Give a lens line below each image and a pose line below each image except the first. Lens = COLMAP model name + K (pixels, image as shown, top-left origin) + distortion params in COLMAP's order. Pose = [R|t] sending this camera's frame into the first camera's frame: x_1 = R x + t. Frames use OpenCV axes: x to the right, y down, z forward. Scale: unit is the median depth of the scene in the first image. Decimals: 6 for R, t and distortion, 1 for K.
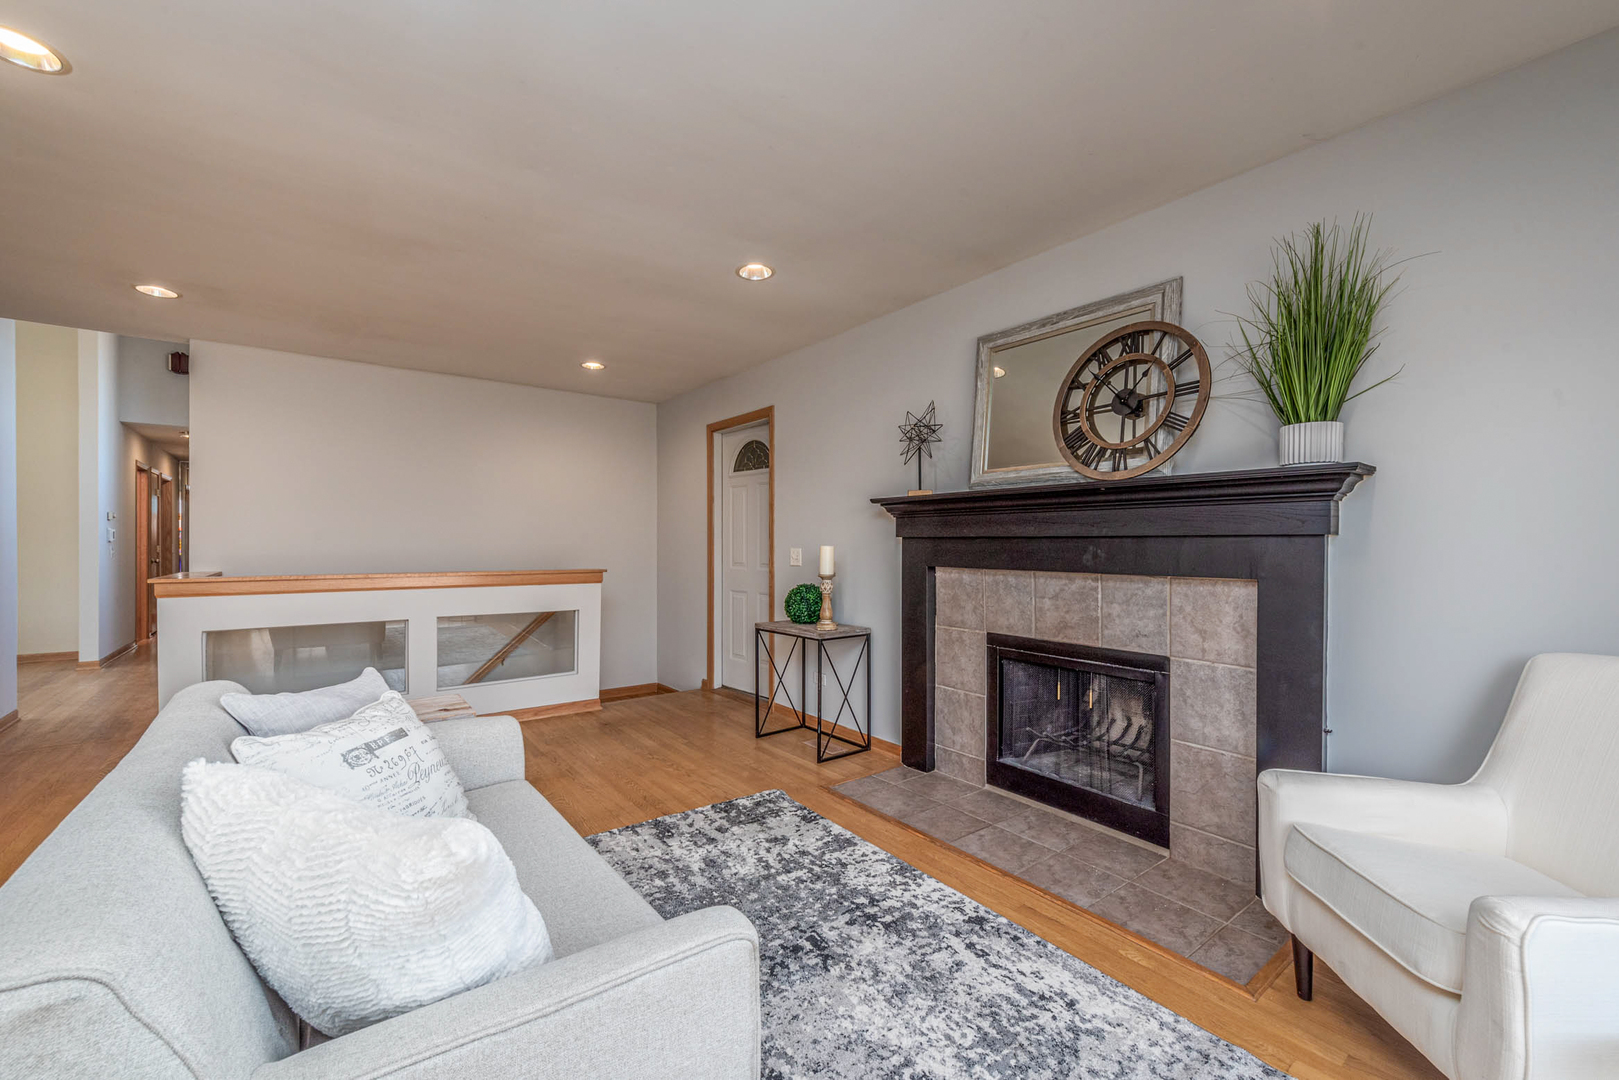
lens RADIAL K [[661.5, 0, 782.6], [0, 661.5, 545.7], [0, 0, 1]] dist [0.021572, -0.000021]
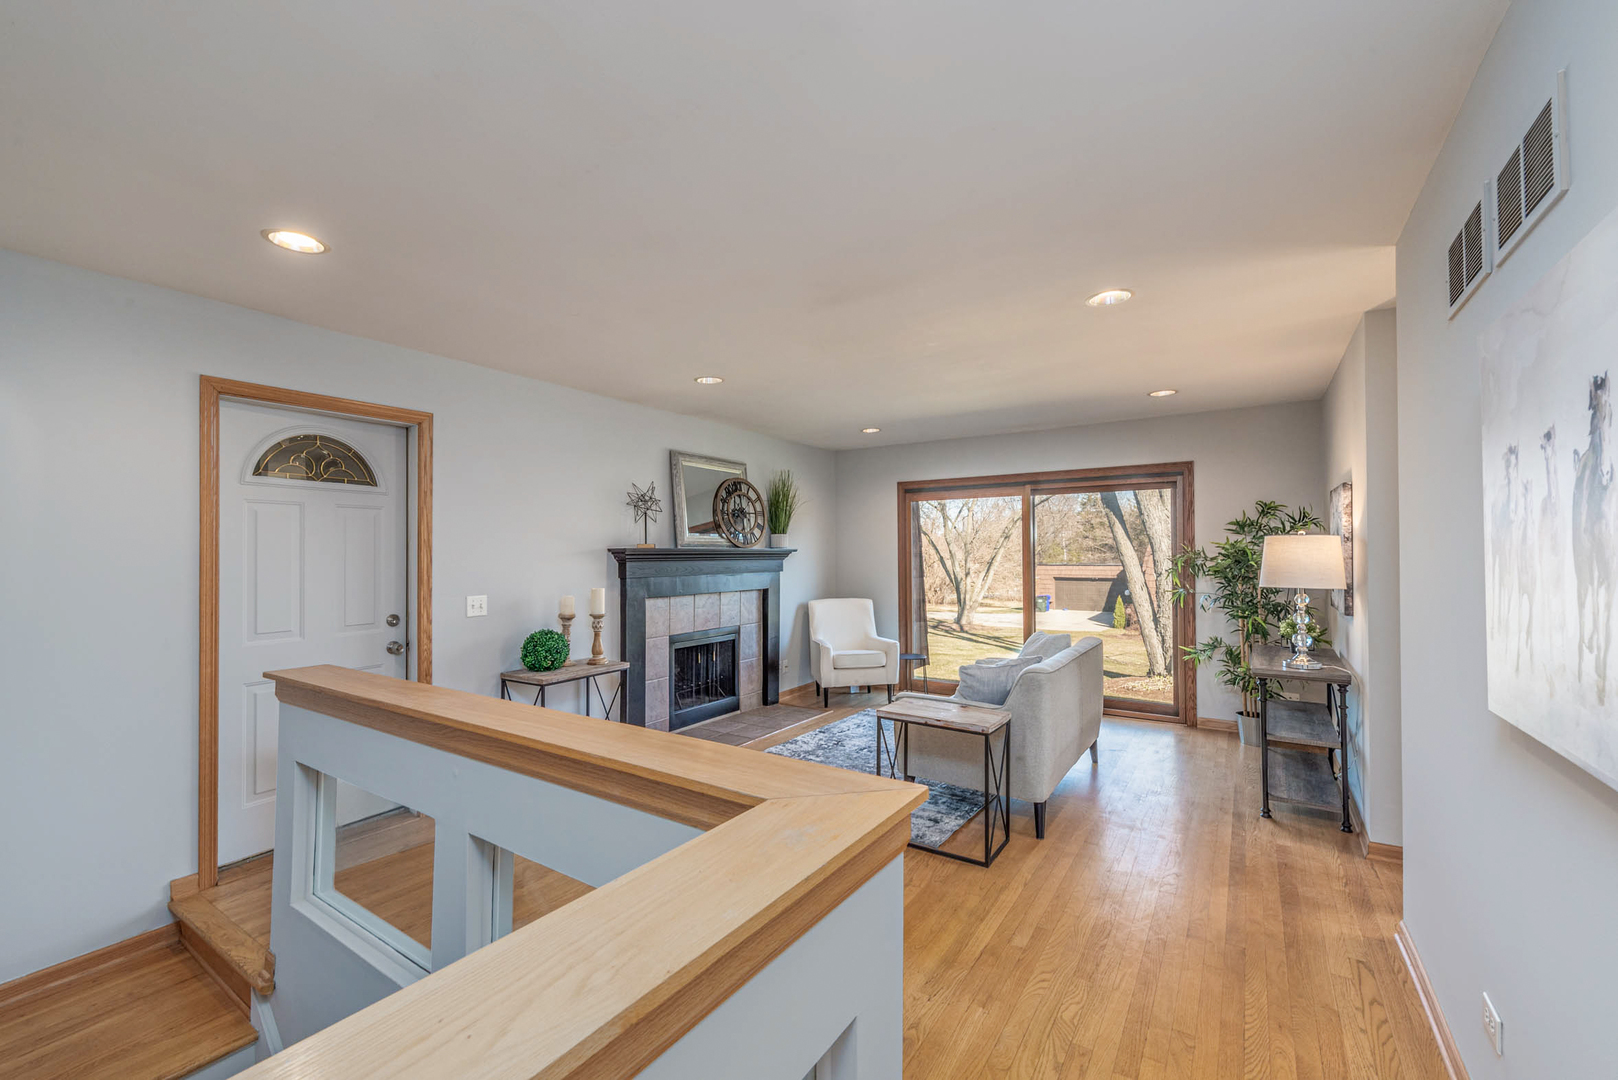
lens RADIAL K [[666.5, 0, 837.2], [0, 666.5, 536.8], [0, 0, 1]] dist [0.003238, -0.000334]
pose [[-0.382431, 0.018533, 0.923798, -1.785939], [0.004709, 0.999825, -0.018110, -0.101292], [-0.923972, -0.002576, -0.382451, 1.675100]]
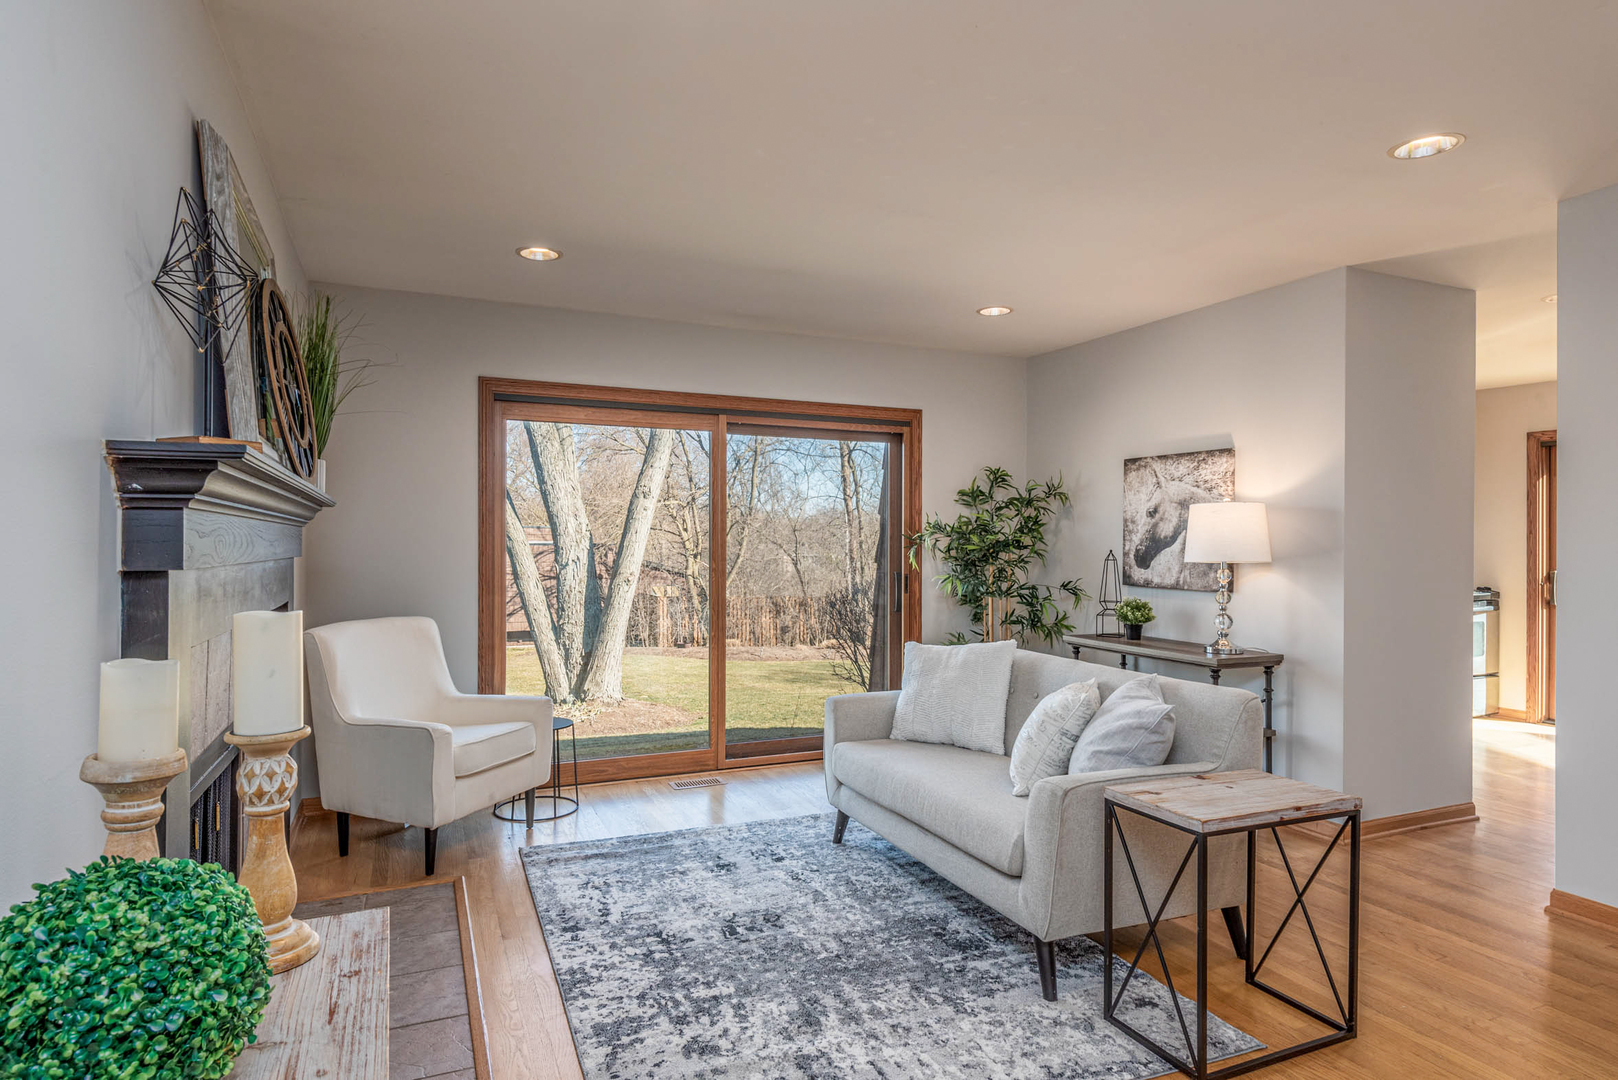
lens RADIAL K [[879.1, 0, 808.8], [0, 879.1, 544.7], [0, 0, 1]] dist [0.020670, 0.000074]
pose [[-0.980489, -0.010206, 0.196308, -0.300802], [-0.009600, 0.999946, 0.004041, -0.045744], [-0.196339, 0.002077, -0.980534, 2.025385]]
